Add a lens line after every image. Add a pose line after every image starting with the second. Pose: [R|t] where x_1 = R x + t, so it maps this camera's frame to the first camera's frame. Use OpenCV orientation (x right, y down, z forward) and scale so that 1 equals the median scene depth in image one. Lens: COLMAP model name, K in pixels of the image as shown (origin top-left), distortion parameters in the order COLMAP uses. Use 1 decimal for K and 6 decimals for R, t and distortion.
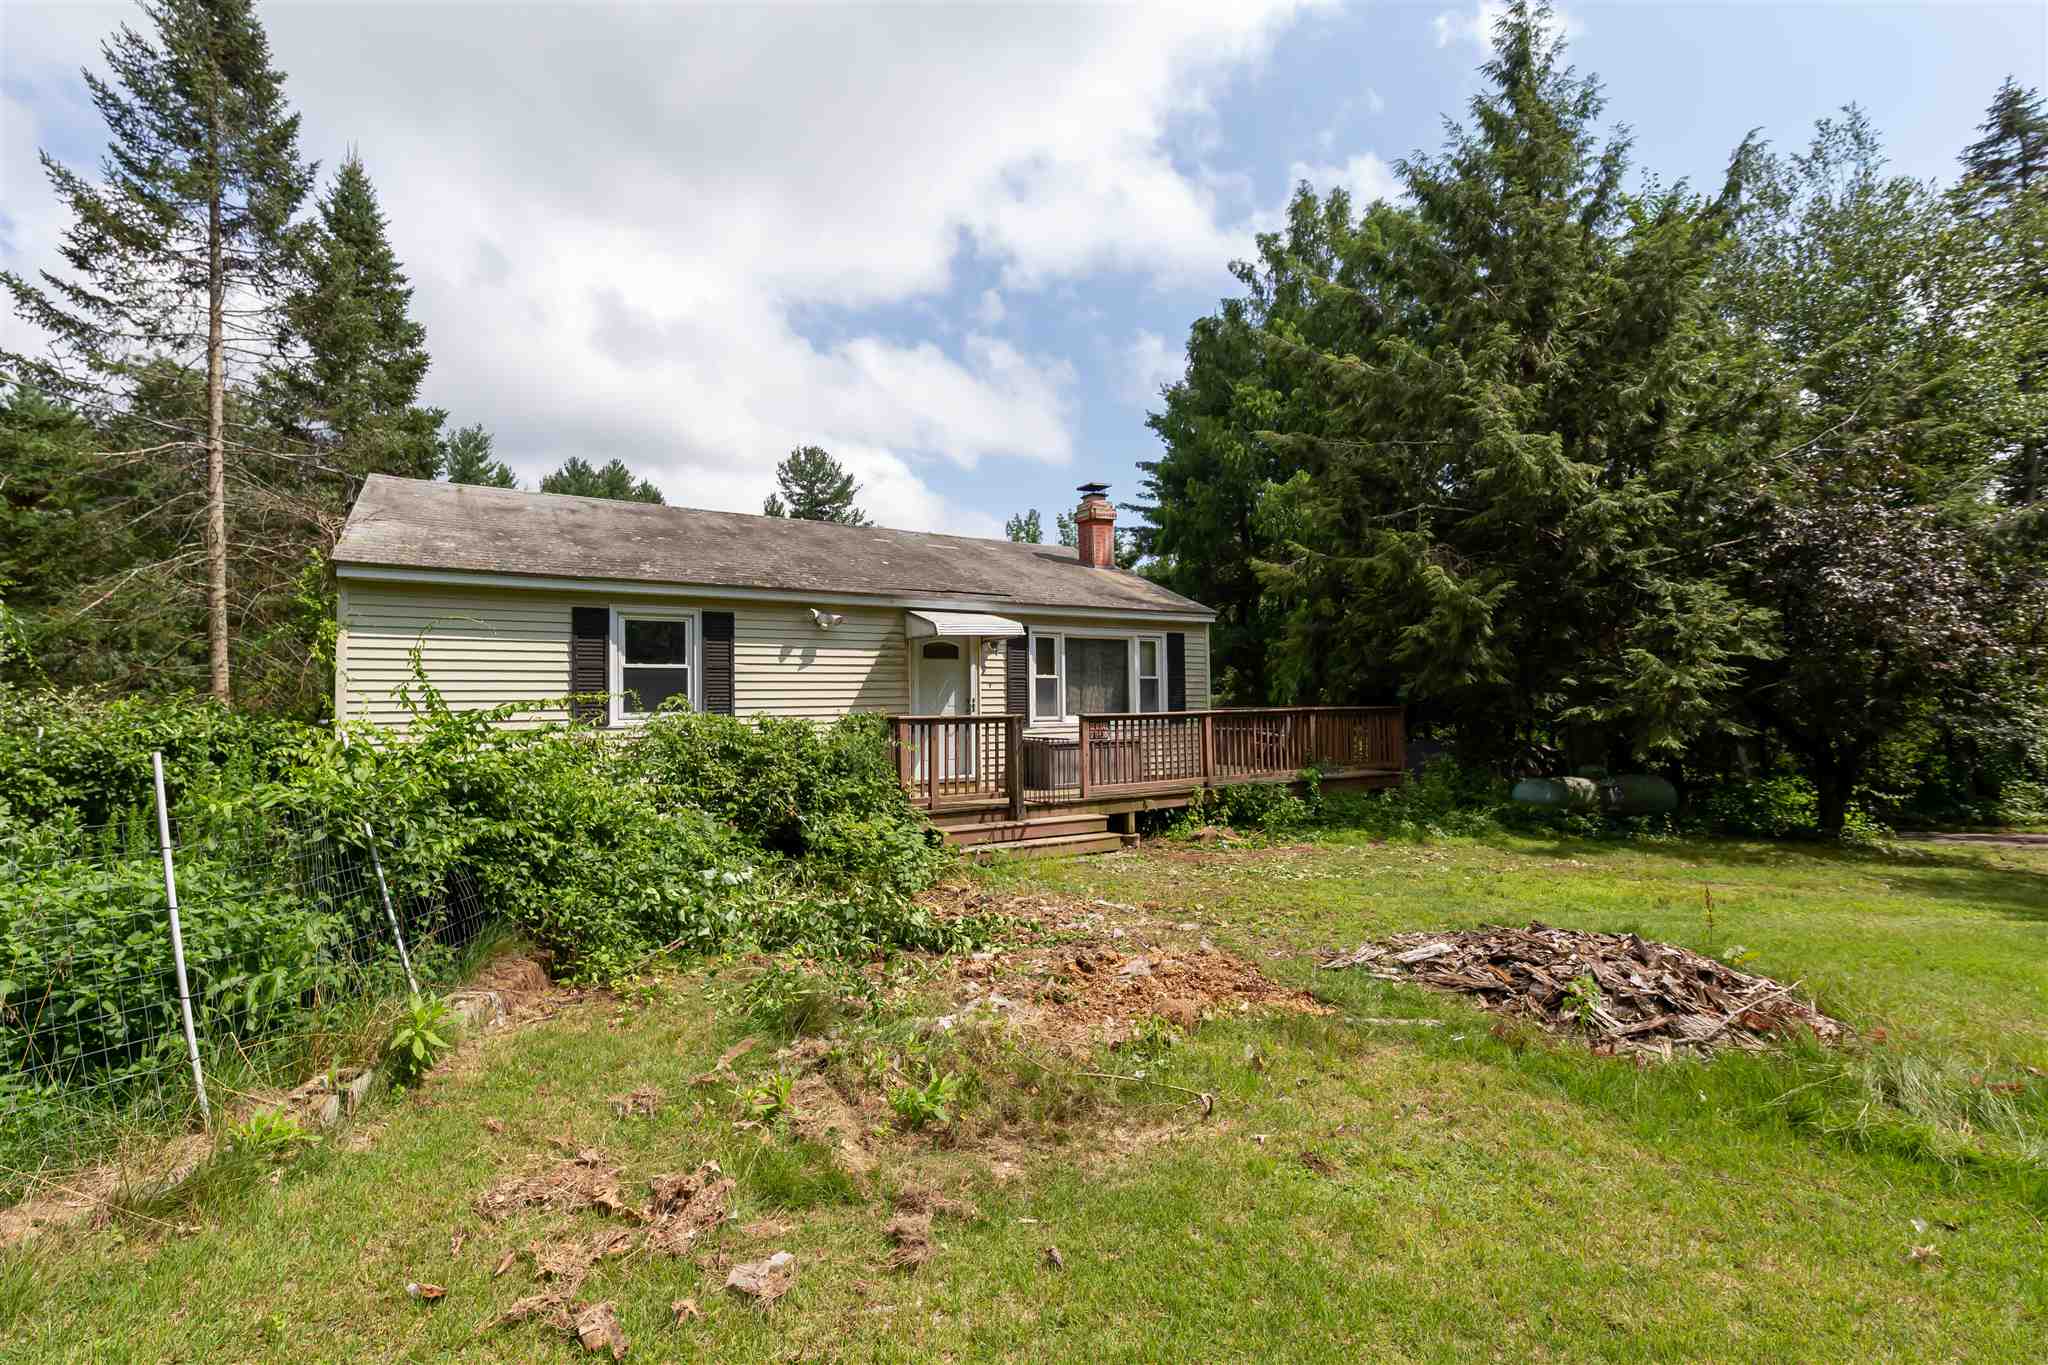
lens RADIAL K [[883.3, 0, 1023.1], [0, 883.3, 675.0], [0, 0, 1]] dist [0.002100, -0.000232]
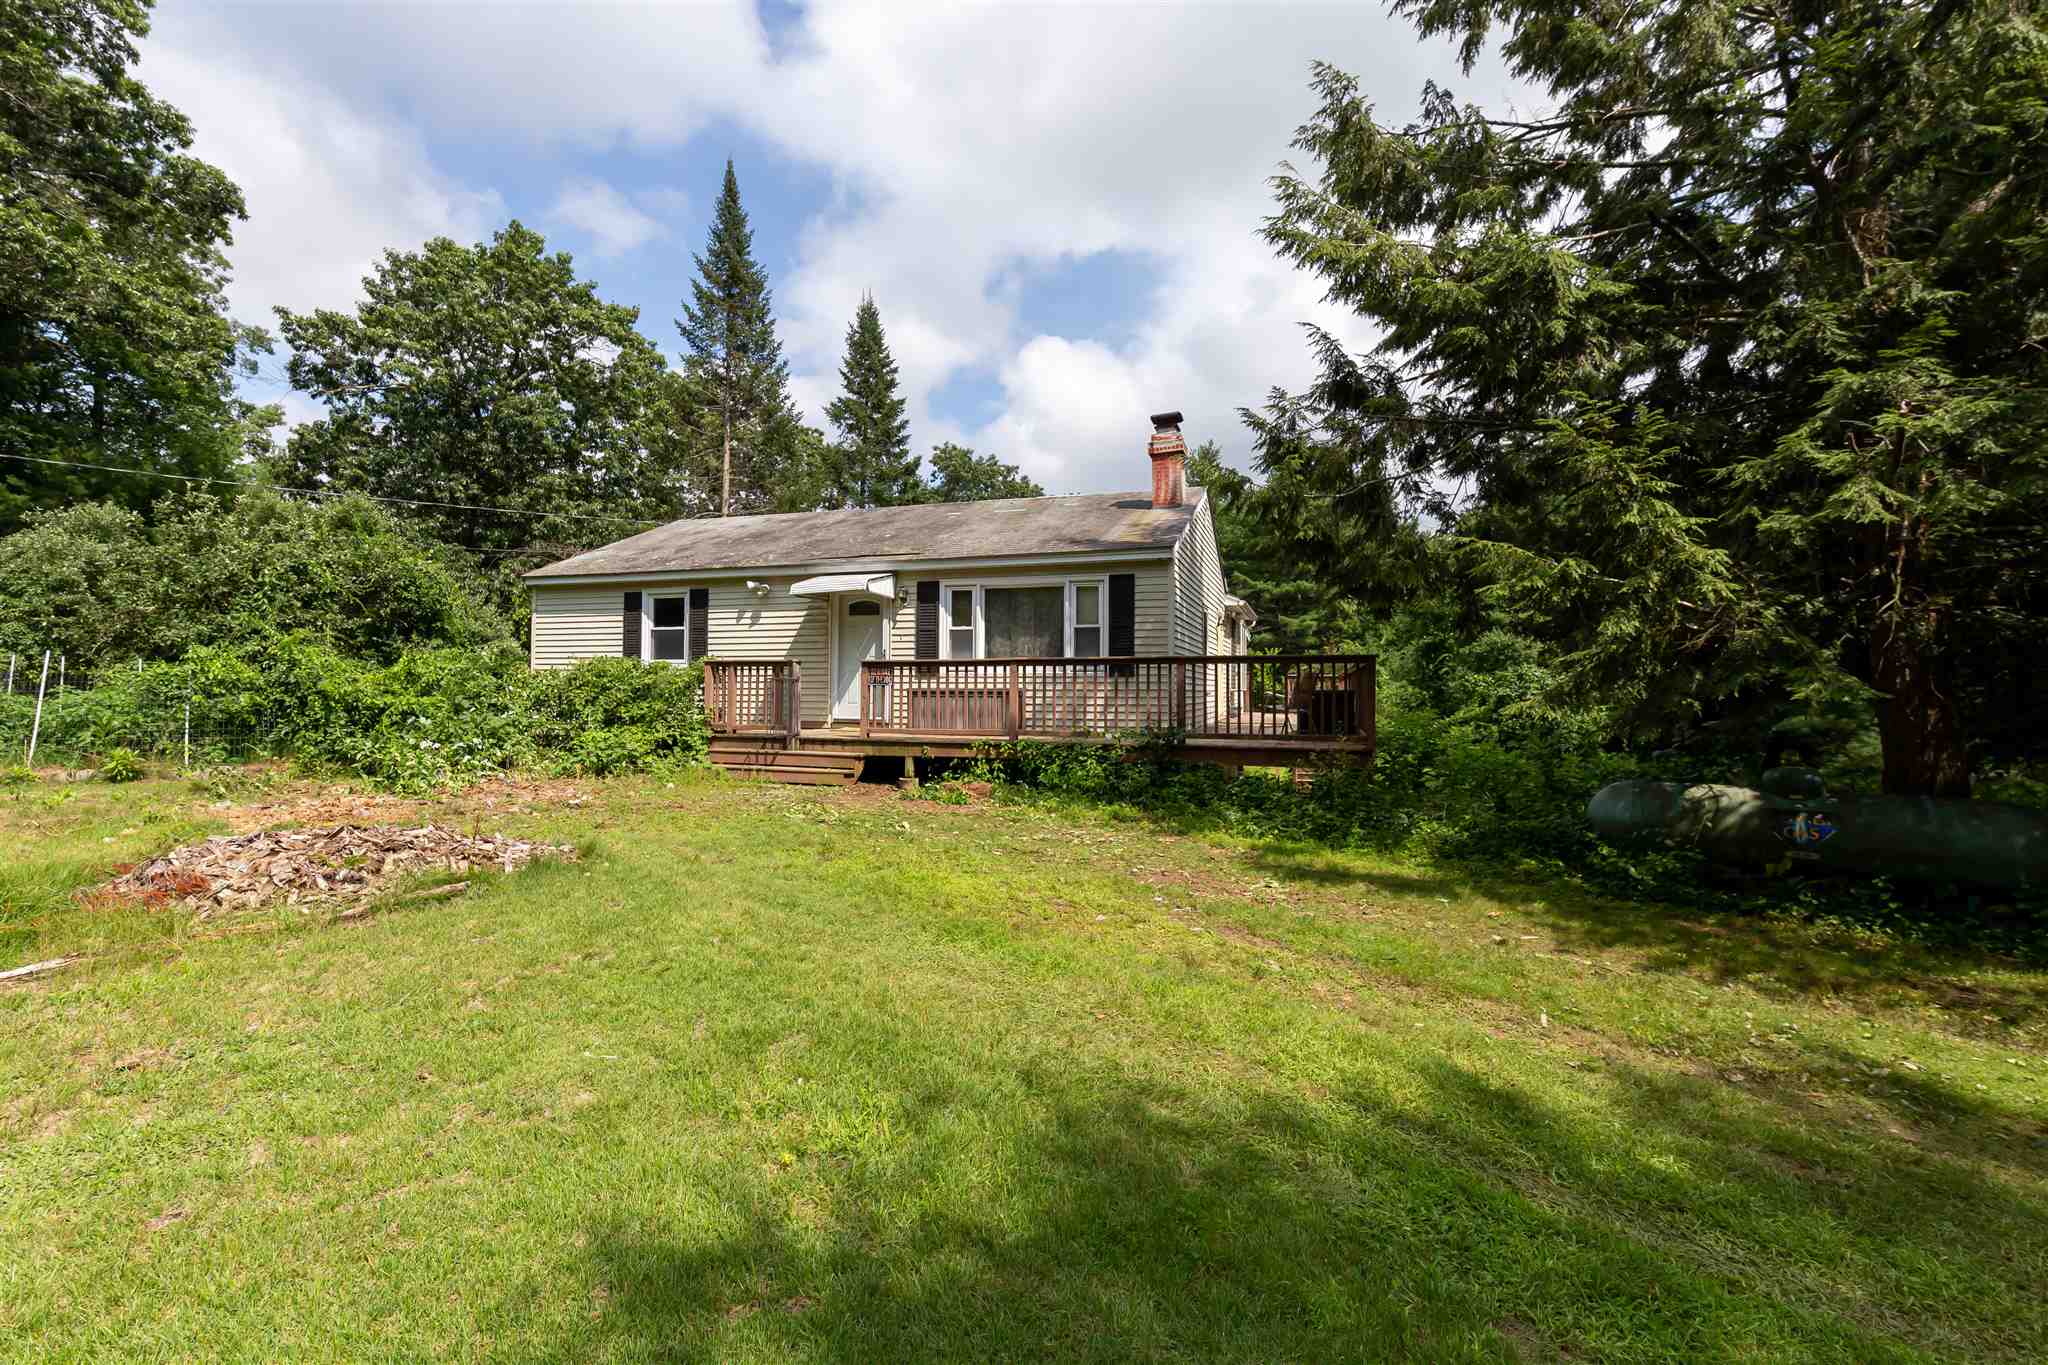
lens RADIAL K [[883.3, 0, 1023.1], [0, 883.3, 675.0], [0, 0, 1]] dist [0.002100, -0.000232]
pose [[0.636128, 0.003477, -0.771576, 0.988903], [0.012609, 0.999809, 0.014901, 0.047927], [0.771481, -0.019208, 0.635963, 0.457366]]
